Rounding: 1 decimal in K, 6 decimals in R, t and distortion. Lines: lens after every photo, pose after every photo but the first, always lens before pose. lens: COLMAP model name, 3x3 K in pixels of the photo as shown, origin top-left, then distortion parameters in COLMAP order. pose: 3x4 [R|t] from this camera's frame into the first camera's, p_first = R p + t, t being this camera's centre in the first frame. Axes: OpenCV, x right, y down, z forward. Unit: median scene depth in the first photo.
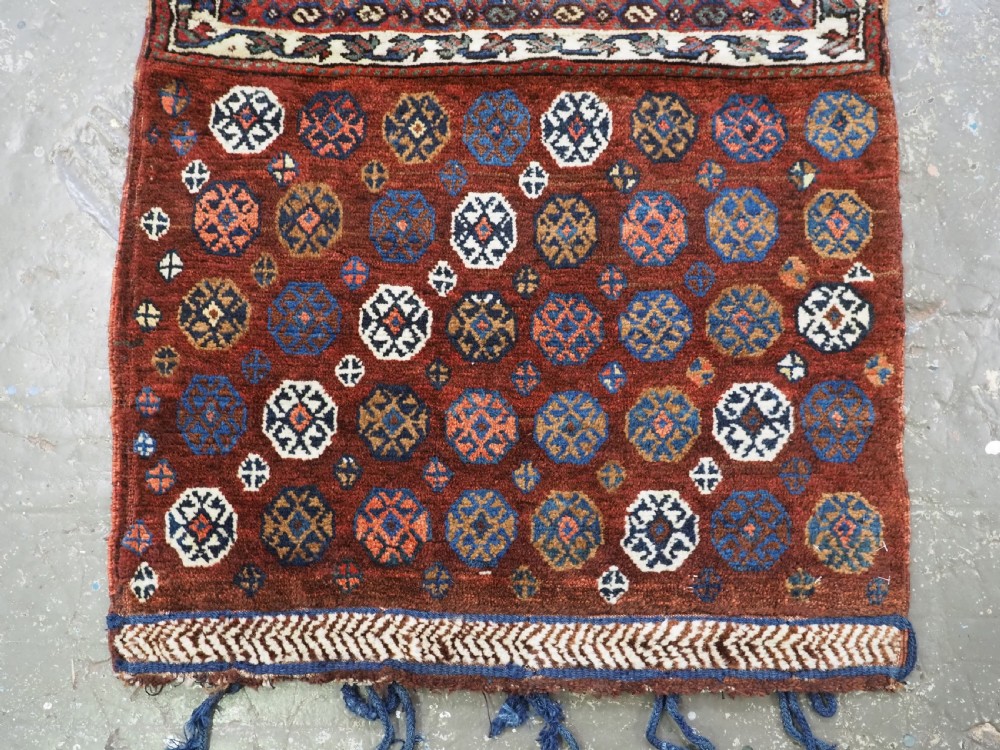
lens RADIAL K [[968.0, 0, 500.0], [0, 968.0, 375.0], [0, 0, 1]] dist [0.005692, -0.006170]
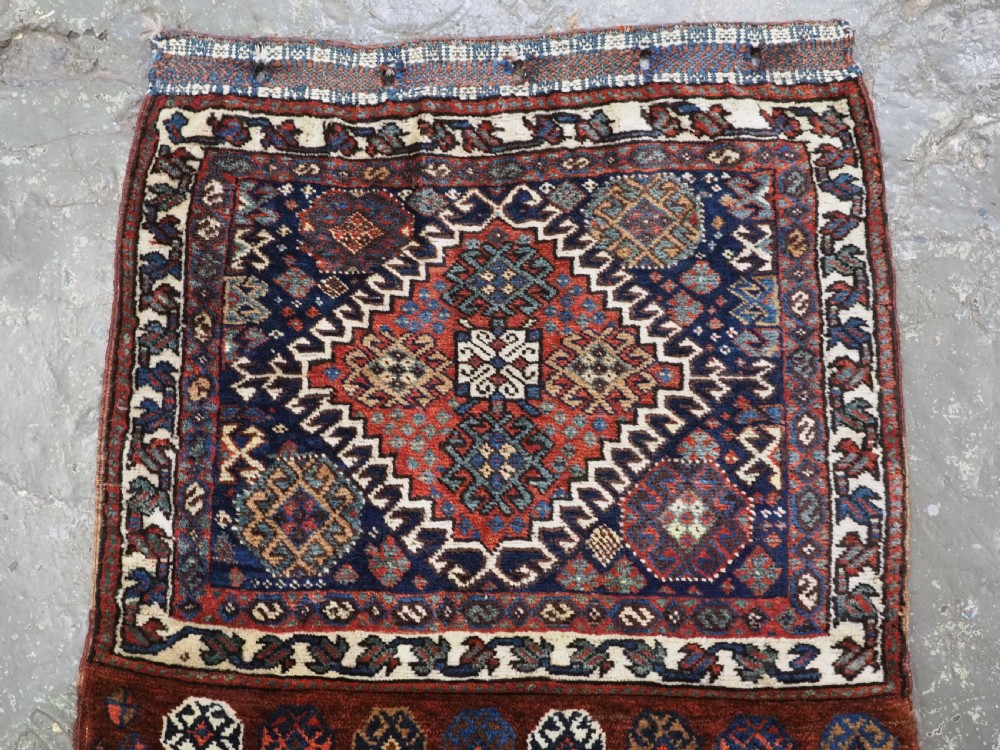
lens RADIAL K [[968.0, 0, 500.0], [0, 968.0, 375.0], [0, 0, 1]] dist [0.005692, -0.006170]
pose [[0.999924, -0.009969, 0.007239, 0.013662], [0.009853, 0.999825, 0.015927, -0.624983], [-0.007396, -0.015854, 0.999847, 0.101141]]
